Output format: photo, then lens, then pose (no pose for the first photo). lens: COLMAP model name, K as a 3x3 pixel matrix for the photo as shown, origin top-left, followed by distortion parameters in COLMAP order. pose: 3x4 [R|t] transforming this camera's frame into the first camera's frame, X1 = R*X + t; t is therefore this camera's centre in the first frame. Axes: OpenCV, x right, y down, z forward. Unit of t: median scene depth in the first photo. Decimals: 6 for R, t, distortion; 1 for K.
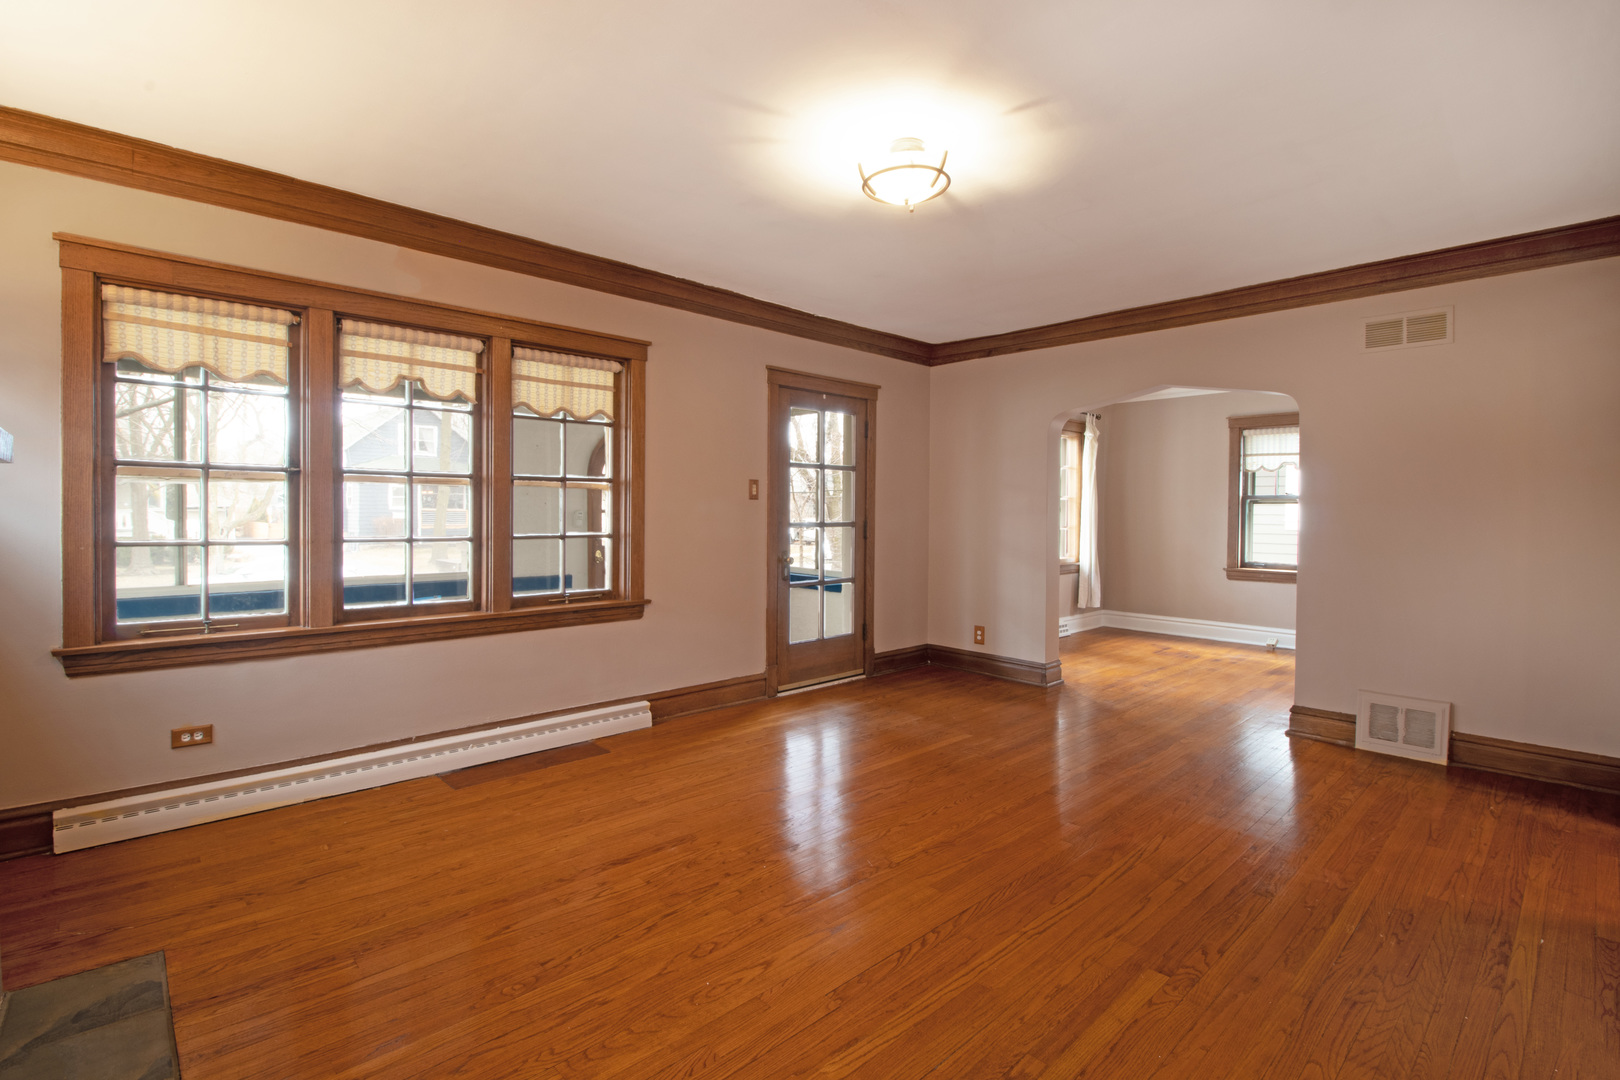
lens RADIAL K [[747.7, 0, 800.7], [0, 747.7, 530.5], [0, 0, 1]] dist [-0.000074, -0.009710]
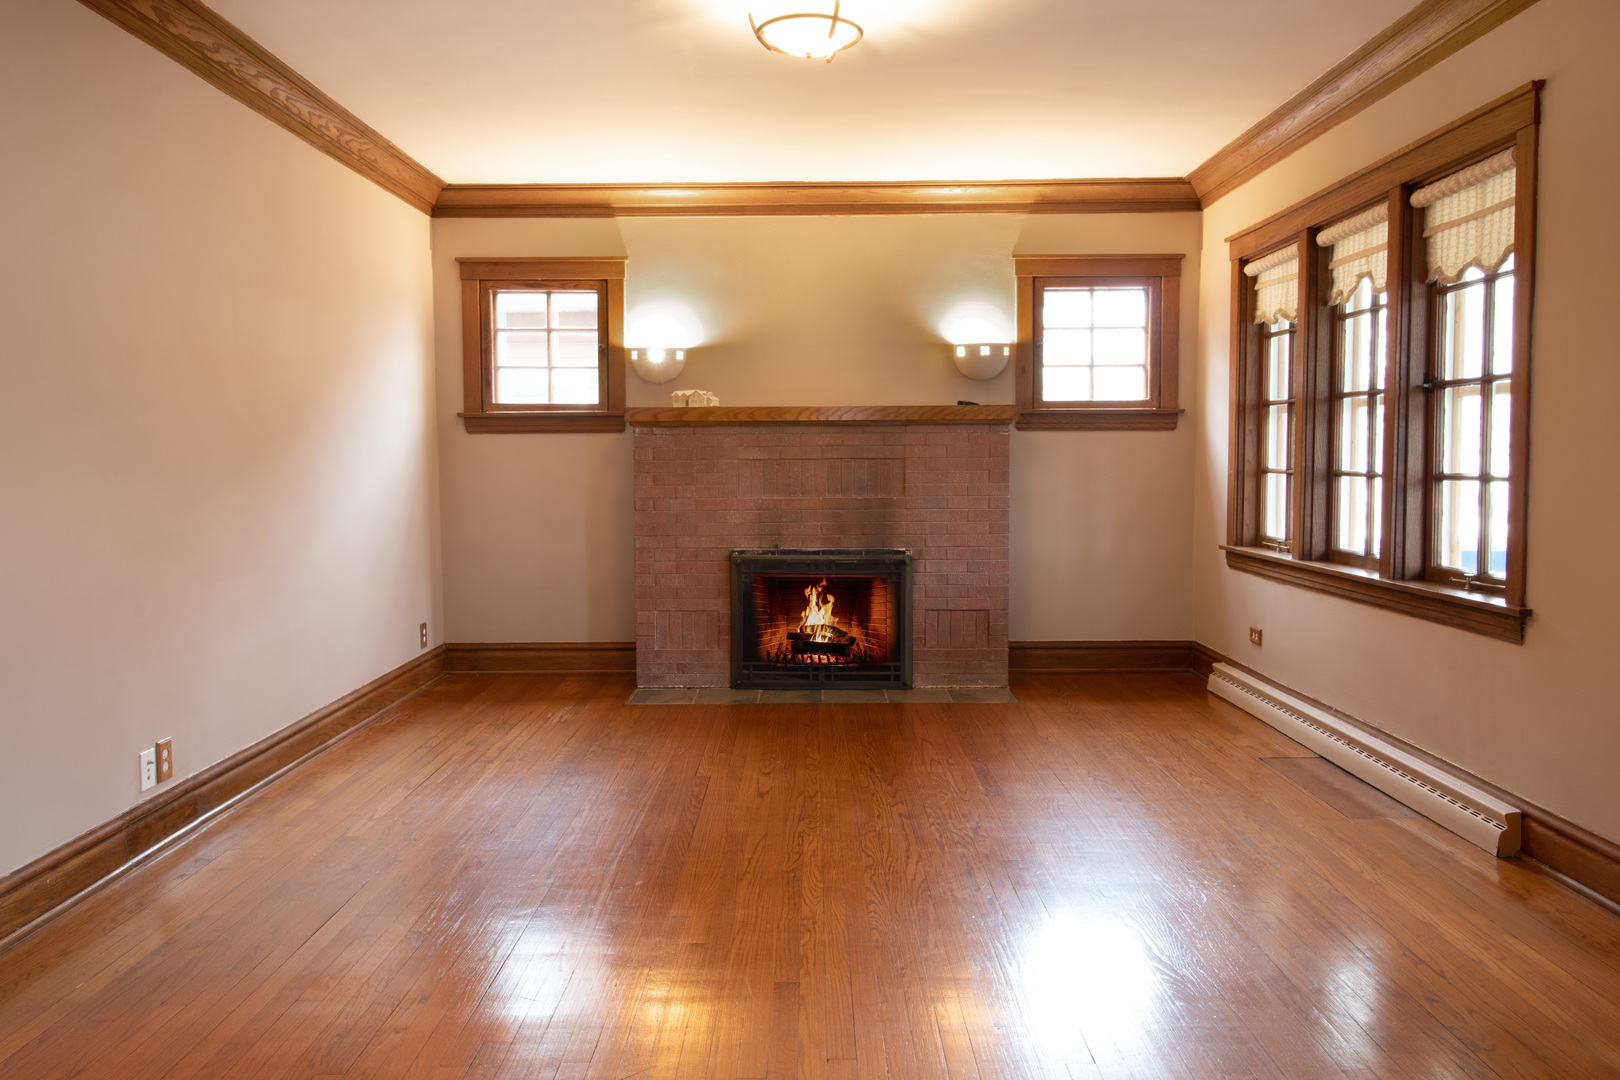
lens RADIAL K [[1178.5, 0, 801.1], [0, 1178.5, 538.5], [0, 0, 1]] dist [0.008177, -0.018874]
pose [[-0.683548, 0.046645, -0.728414, 0.696962], [-0.019006, 0.996480, 0.081647, -0.008739], [0.729658, 0.069654, -0.680255, 1.191412]]
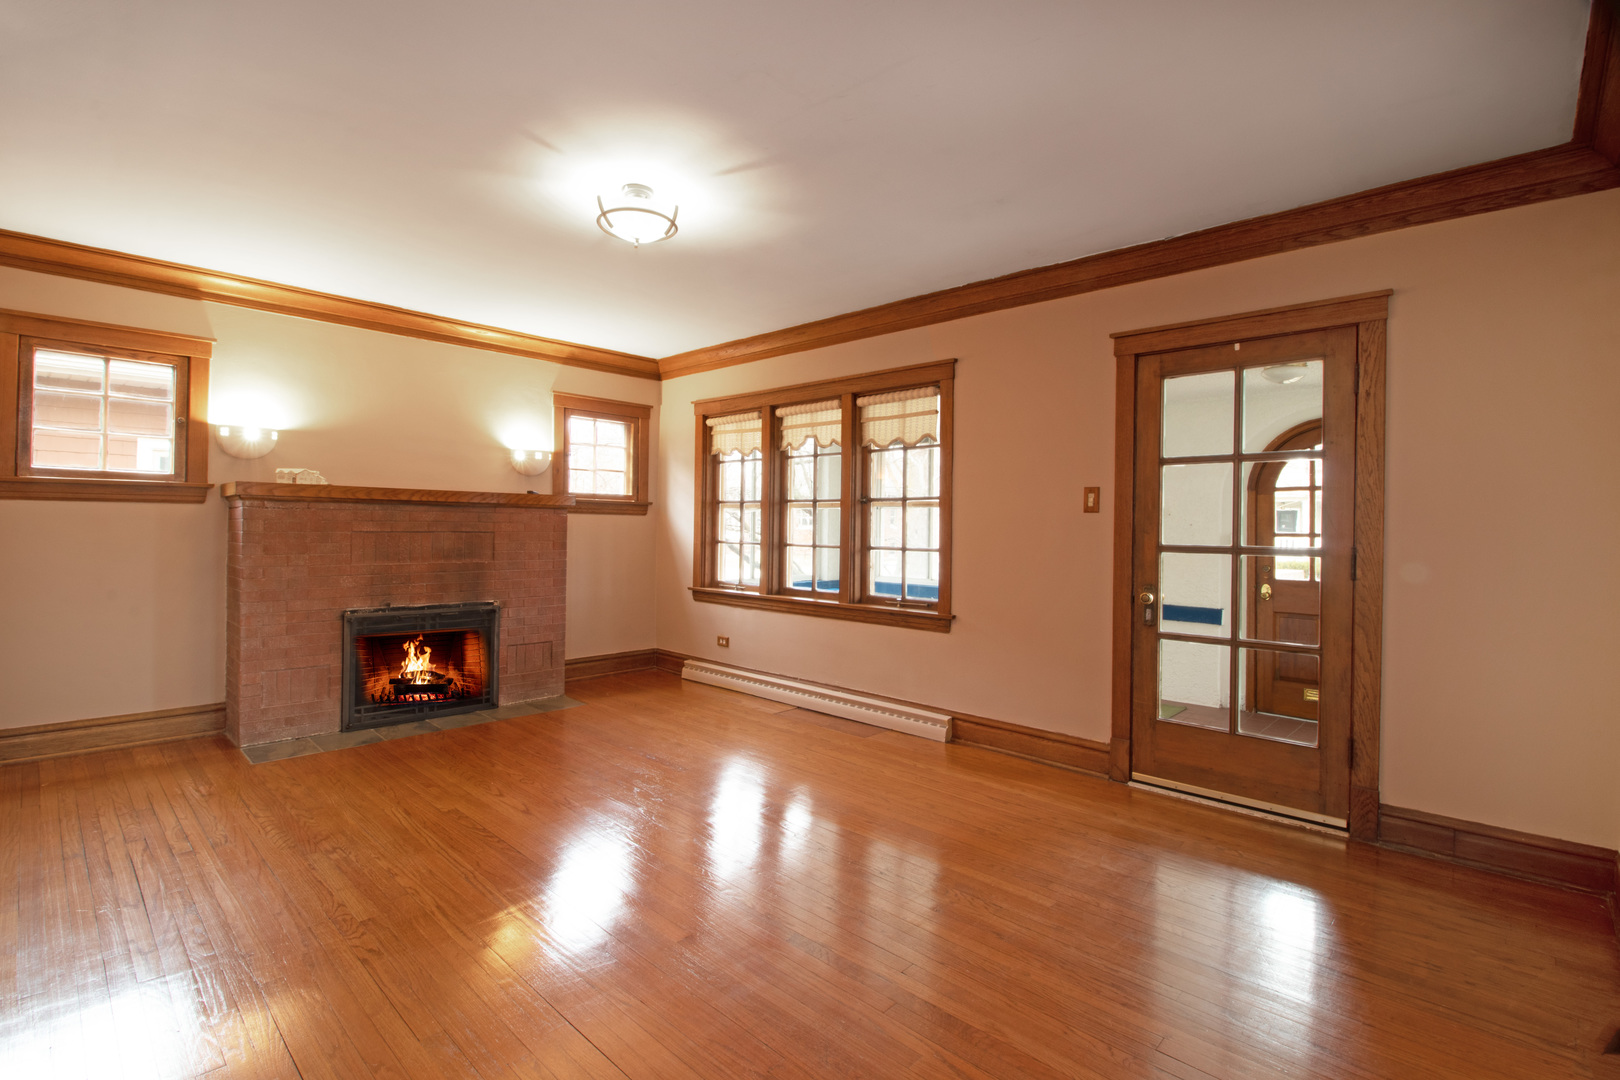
lens RADIAL K [[747.7, 0, 805.1], [0, 747.7, 527.3], [0, 0, 1]] dist [-0.000074, -0.009710]
pose [[0.061146, -0.005456, -0.998114, 0.788321], [-0.040119, 0.999164, -0.007920, -0.009091], [0.997322, 0.040528, 0.060876, 0.746741]]
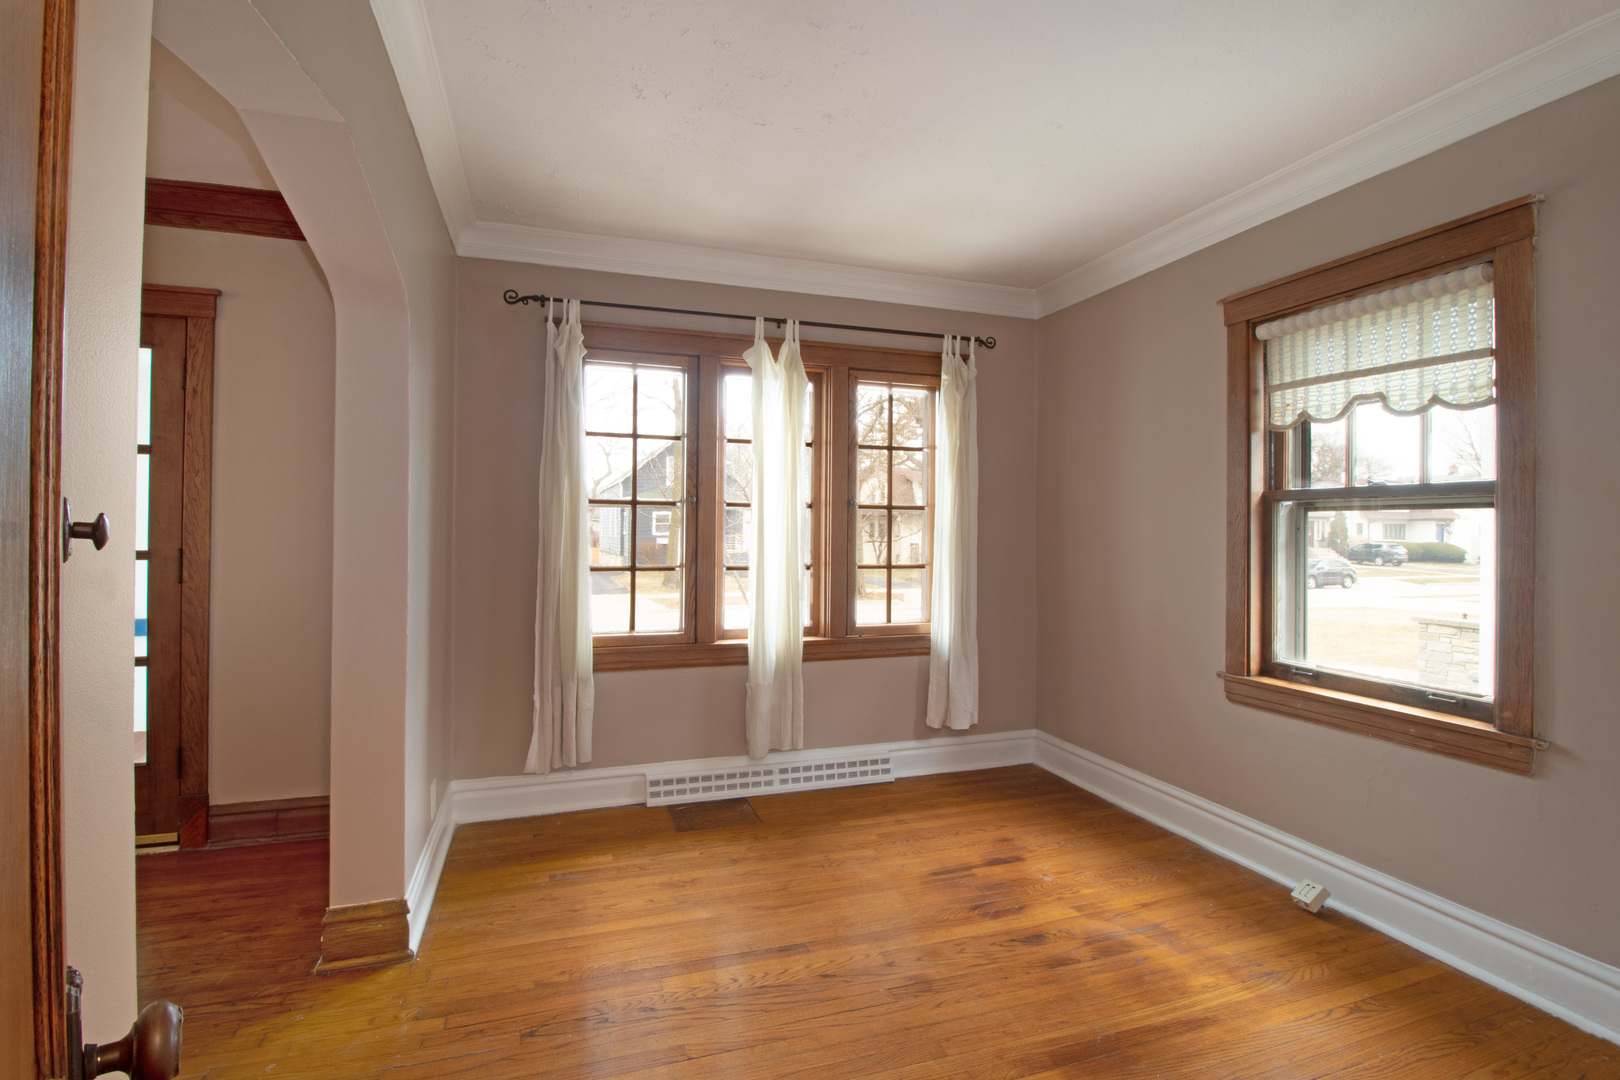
lens RADIAL K [[747.7, 0, 795.3], [0, 747.7, 531.3], [0, 0, 1]] dist [-0.000074, -0.009710]
pose [[0.909969, -0.002524, -0.414669, 0.906769], [-0.011538, 0.999440, -0.031403, -0.017568], [0.414516, 0.033360, 0.909430, 0.924053]]
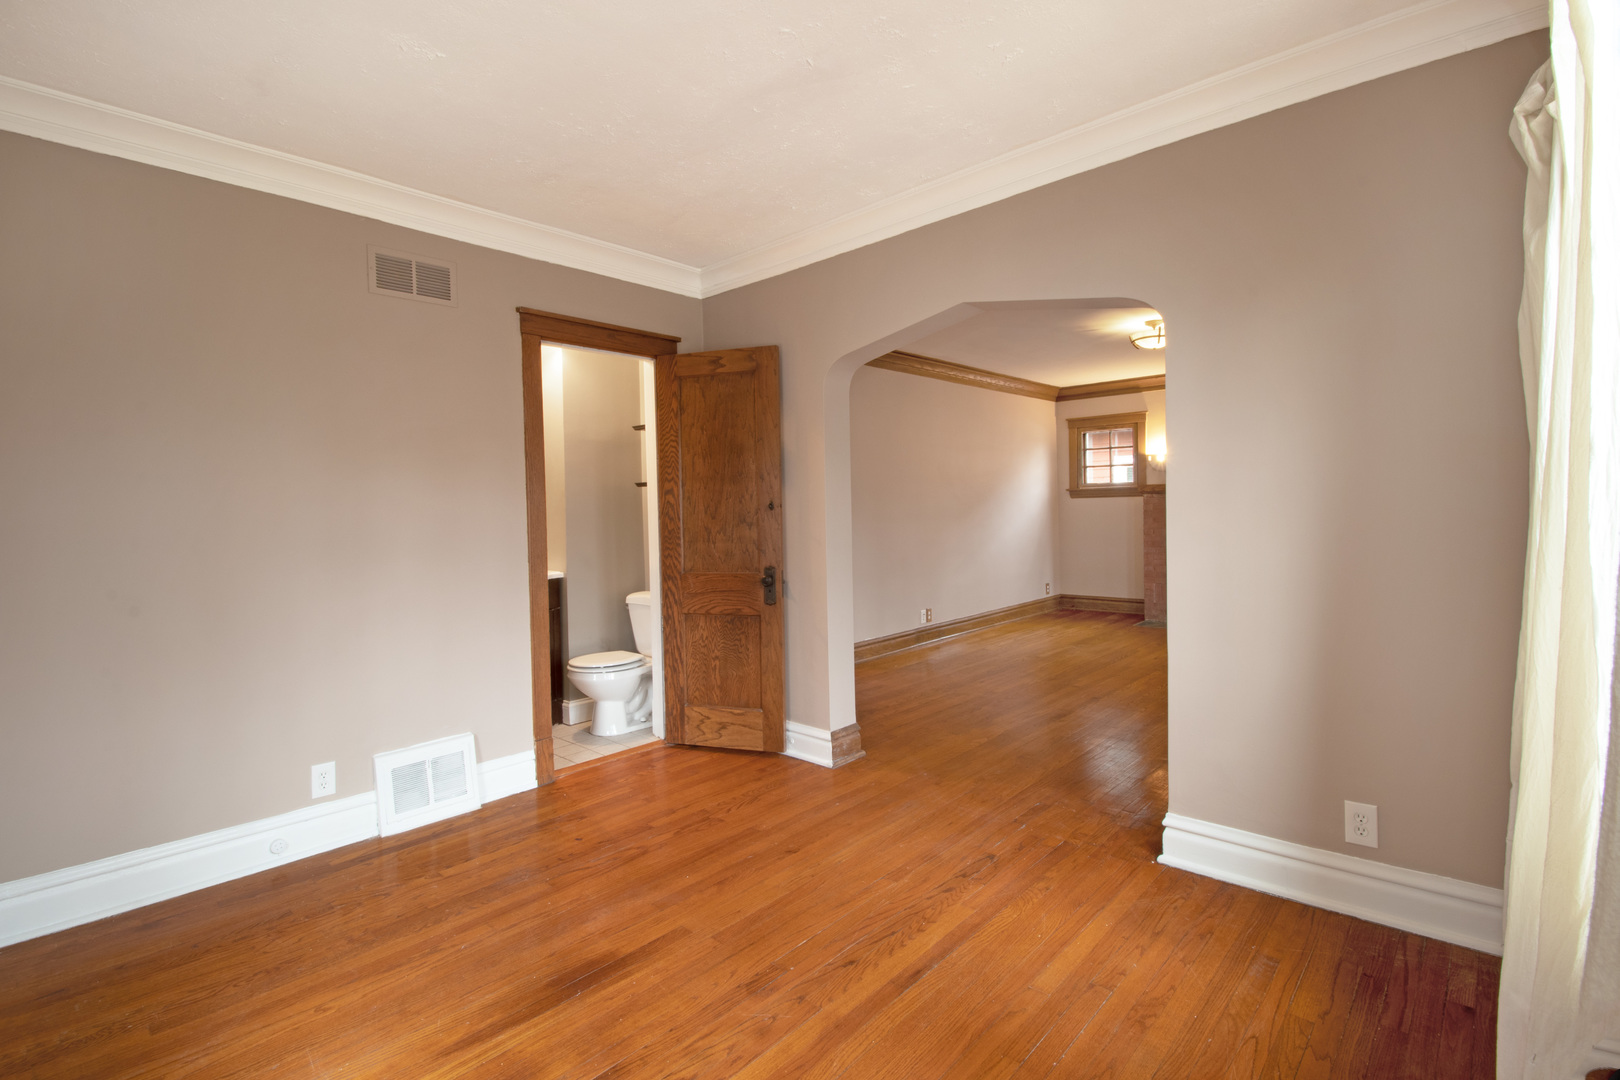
lens RADIAL K [[747.7, 0, 817.0], [0, 747.7, 537.9], [0, 0, 1]] dist [-0.000074, -0.009710]
pose [[-0.995544, 0.014589, -0.093158, 0.782537], [0.008576, 0.997873, 0.064621, -0.040251], [0.093903, 0.063534, -0.993552, 1.839962]]
